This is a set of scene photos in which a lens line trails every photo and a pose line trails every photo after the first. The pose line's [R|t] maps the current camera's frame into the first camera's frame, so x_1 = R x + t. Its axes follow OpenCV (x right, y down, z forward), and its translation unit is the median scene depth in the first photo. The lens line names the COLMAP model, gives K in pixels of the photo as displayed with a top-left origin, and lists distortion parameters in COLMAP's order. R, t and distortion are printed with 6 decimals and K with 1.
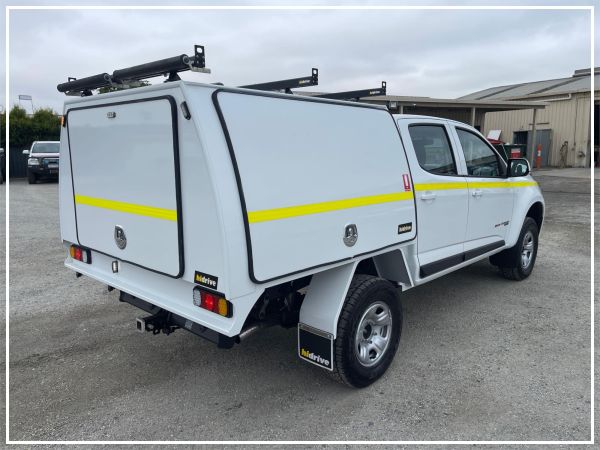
lens RADIAL K [[453.1, 0, 296.7], [0, 453.1, 226.1], [0, 0, 1]] dist [0.050496, -0.028130]
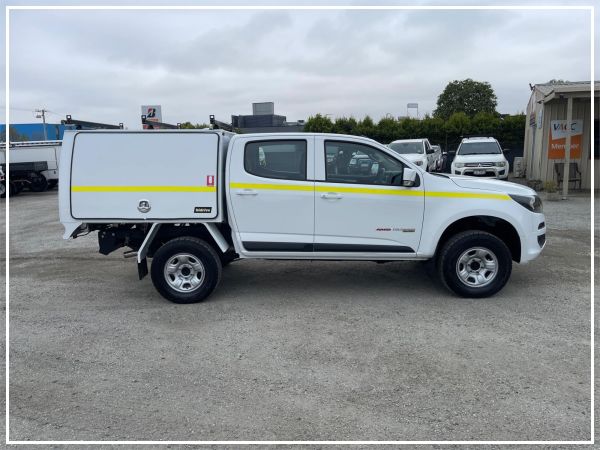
lens RADIAL K [[465.5, 0, 303.5], [0, 465.5, 222.3], [0, 0, 1]] dist [0.045353, -0.000999]
pose [[0.675486, 0.111910, -0.728832, 1.480472], [-0.119577, 0.991958, 0.041487, -0.054851], [0.727613, 0.059127, 0.683435, 0.149451]]
